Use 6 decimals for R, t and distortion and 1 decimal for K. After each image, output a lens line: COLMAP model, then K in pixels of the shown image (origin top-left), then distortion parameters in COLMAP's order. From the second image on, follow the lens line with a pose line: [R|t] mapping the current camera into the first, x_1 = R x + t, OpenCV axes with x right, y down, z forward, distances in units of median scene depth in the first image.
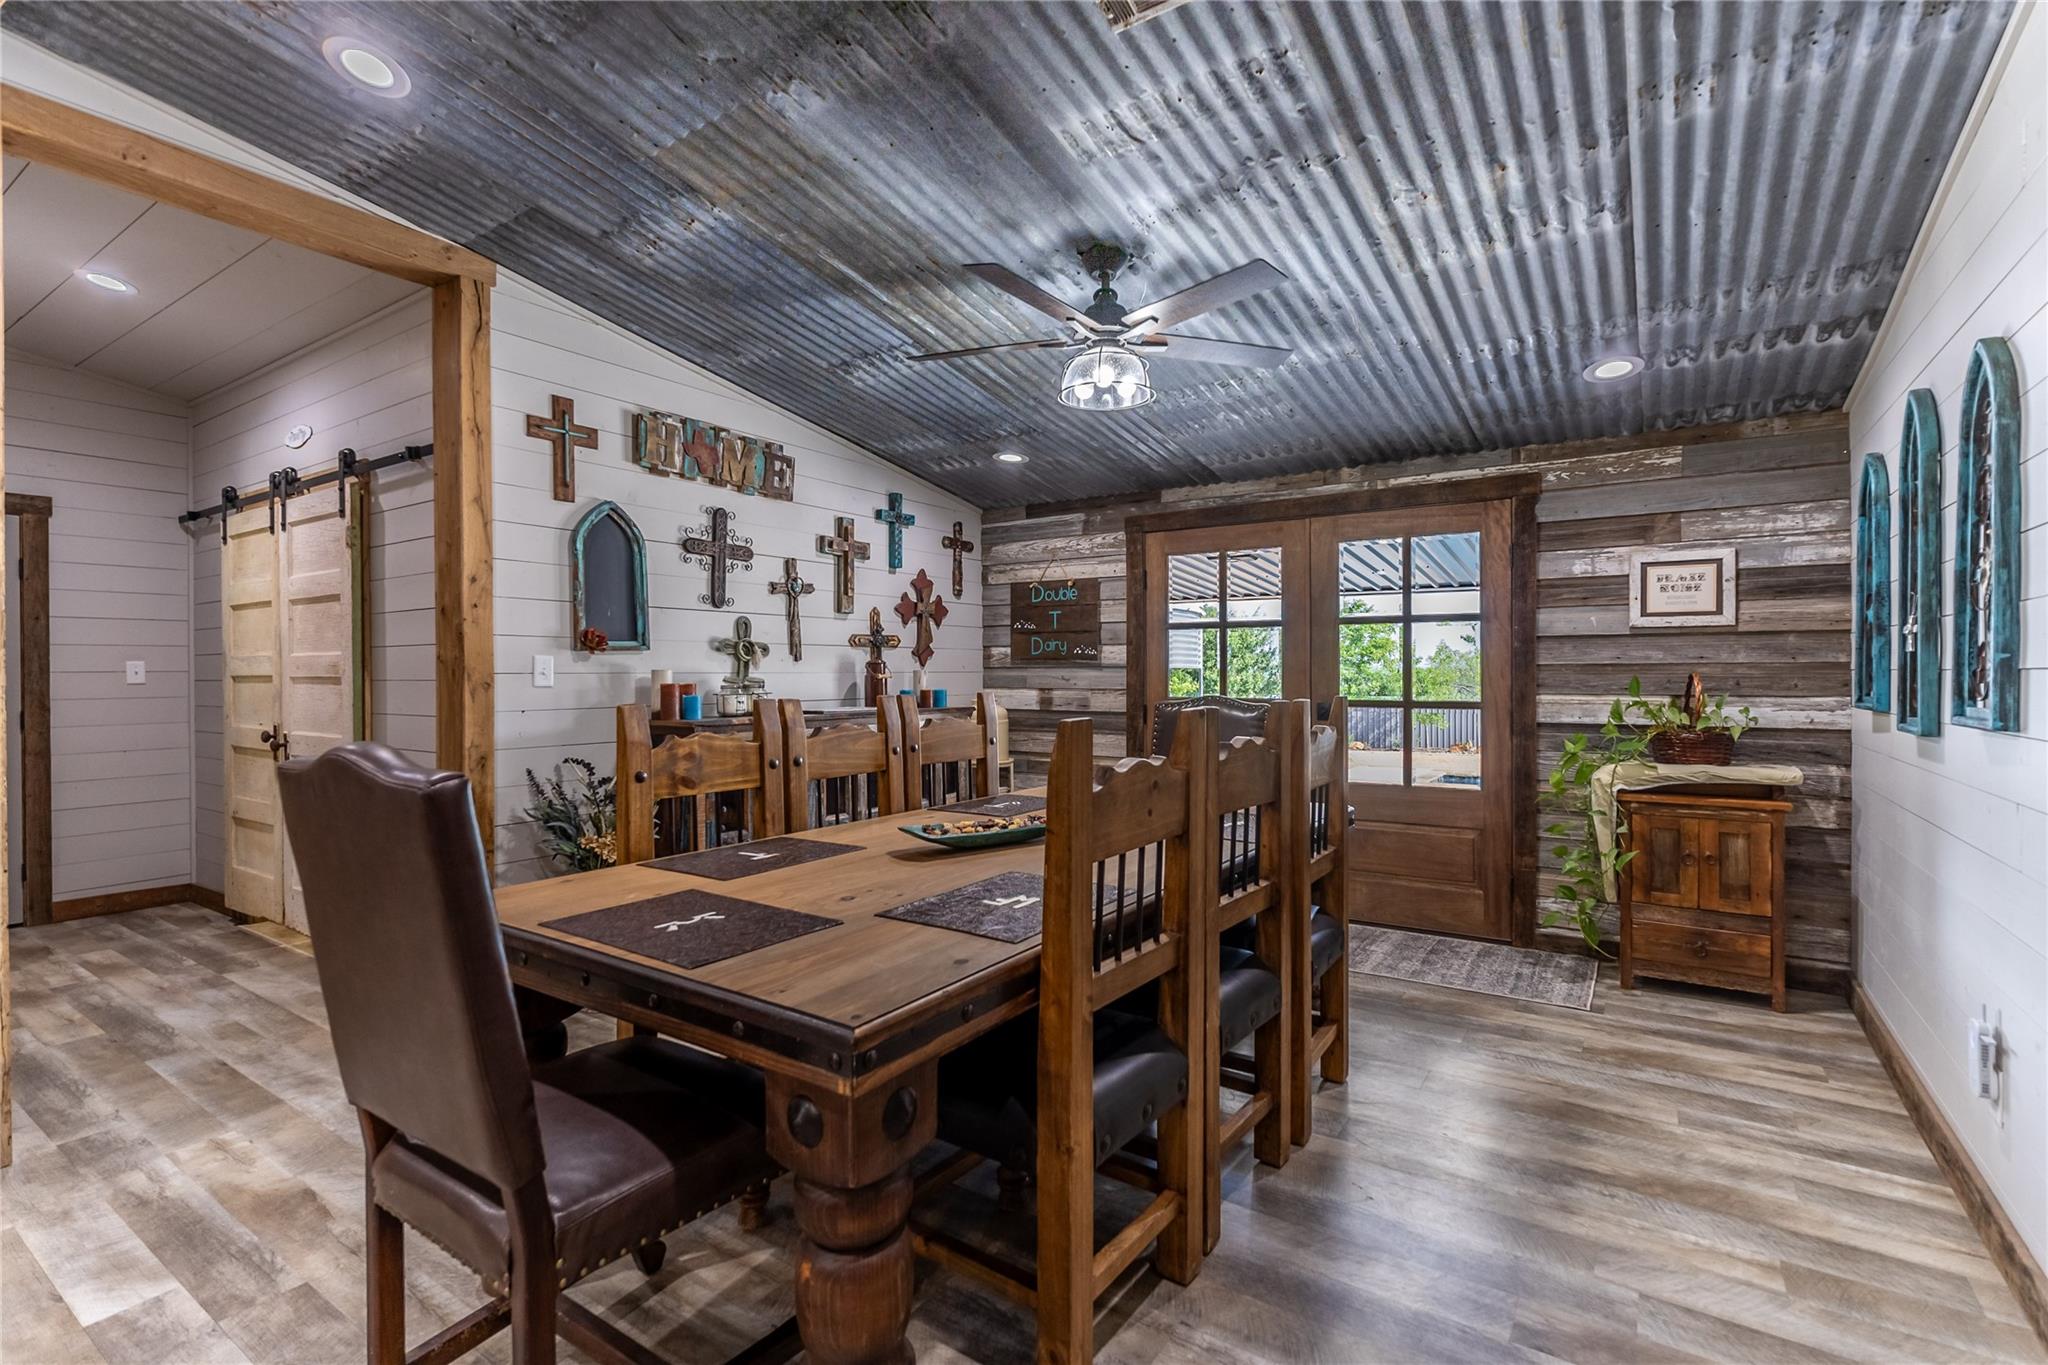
lens RADIAL K [[930.1, 0, 1023.5], [0, 930.1, 678.5], [0, 0, 1]] dist [0.000021, 0.000006]
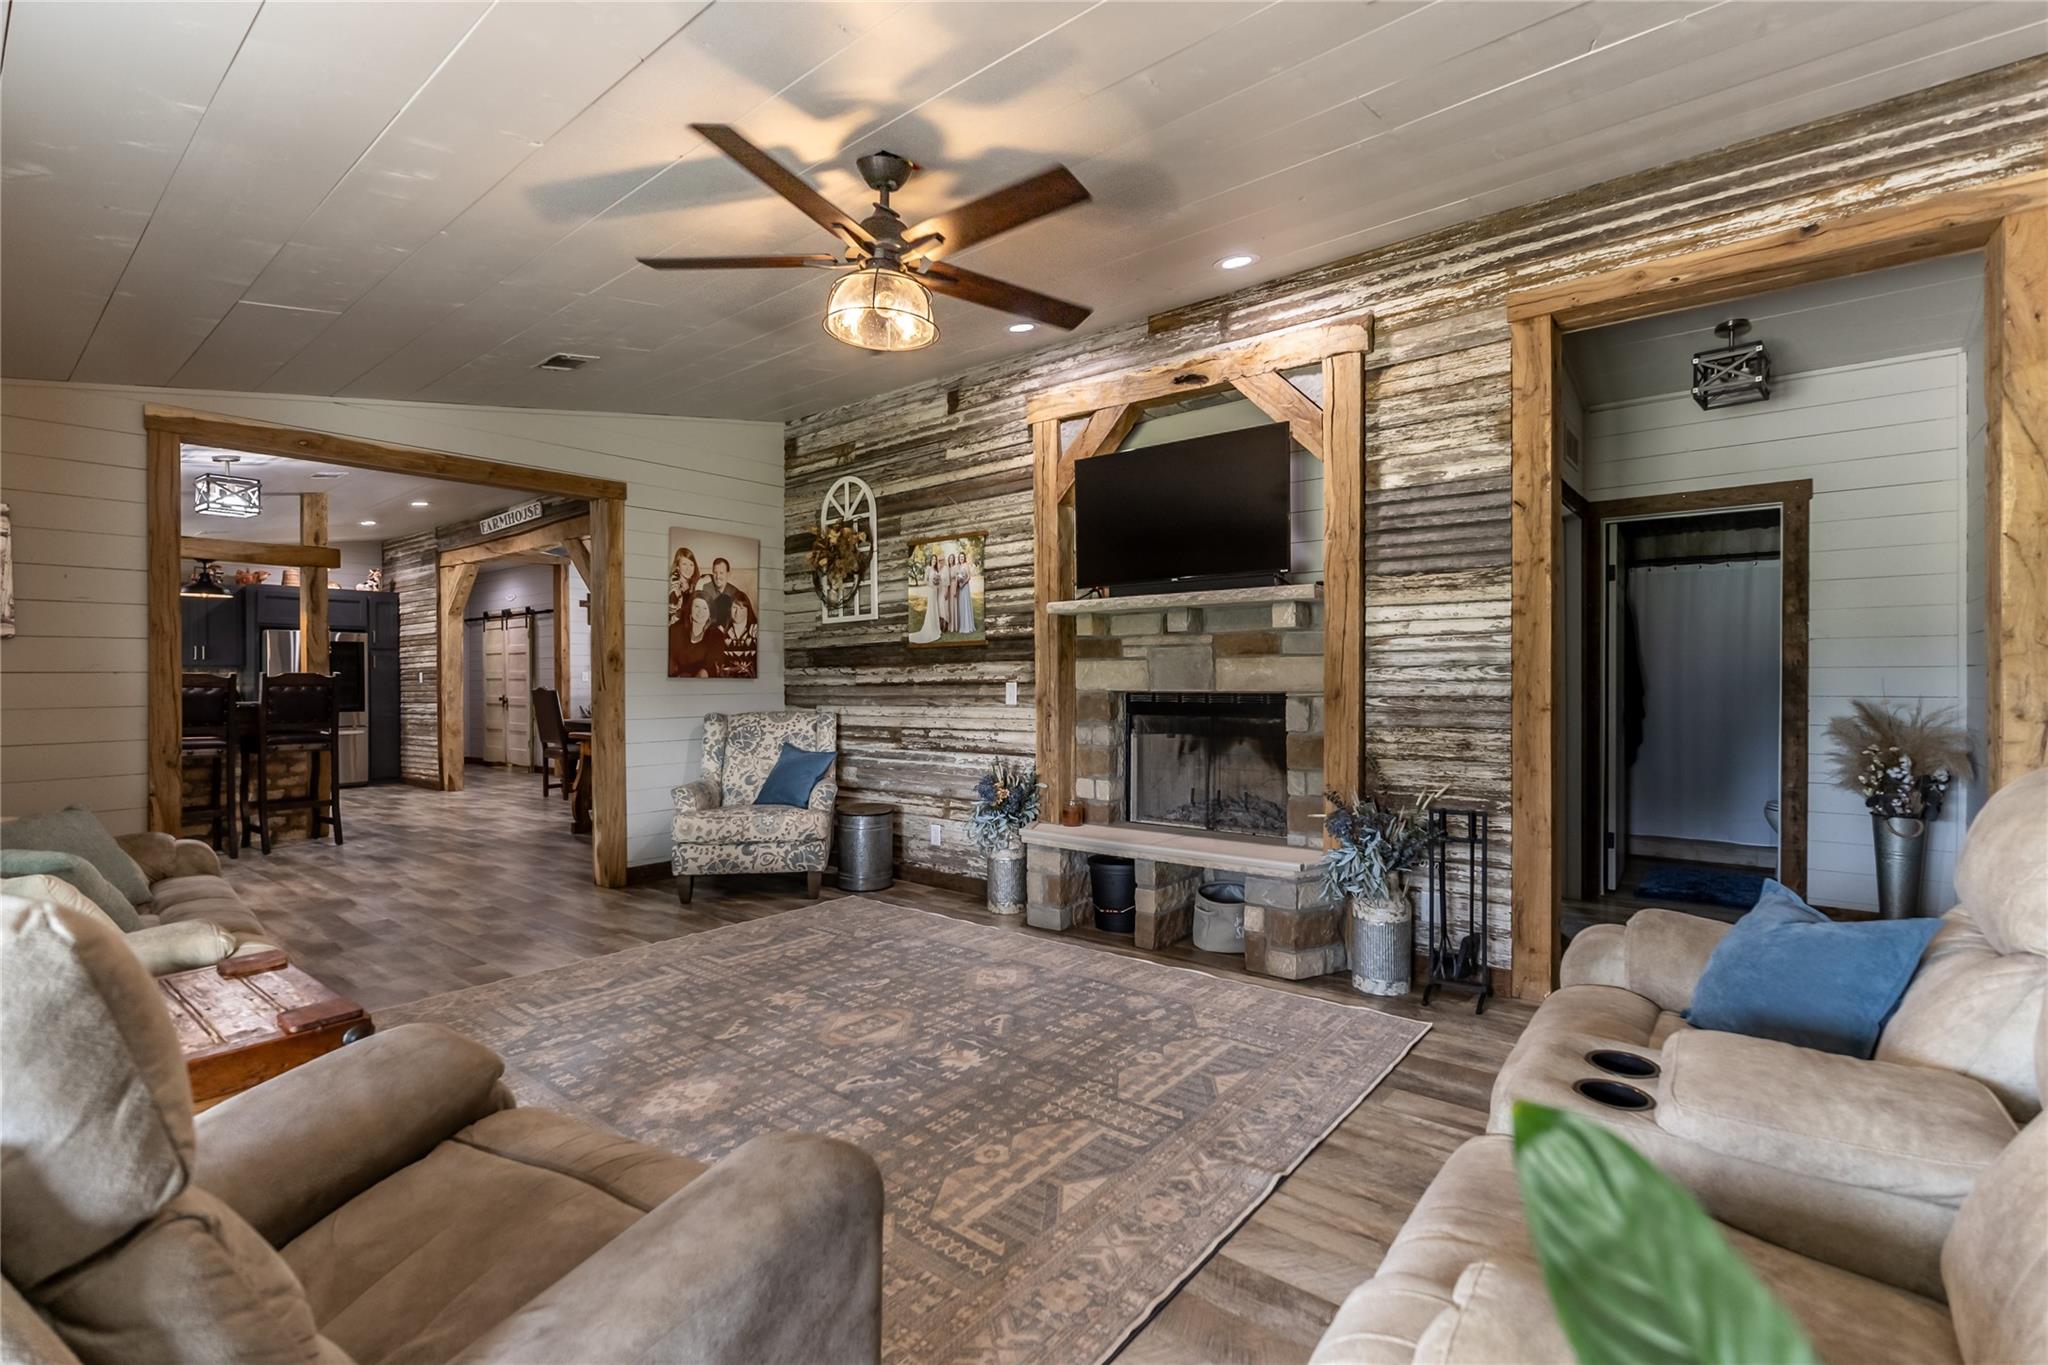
lens RADIAL K [[930.1, 0, 1023.0], [0, 930.1, 683.5], [0, 0, 1]] dist [0.000021, 0.000006]
pose [[0.994866, -0.000752, -0.101202, 1.286751], [0.000432, 0.999995, -0.003188, 0.026385], [0.101204, 0.003128, 0.994861, -2.005334]]
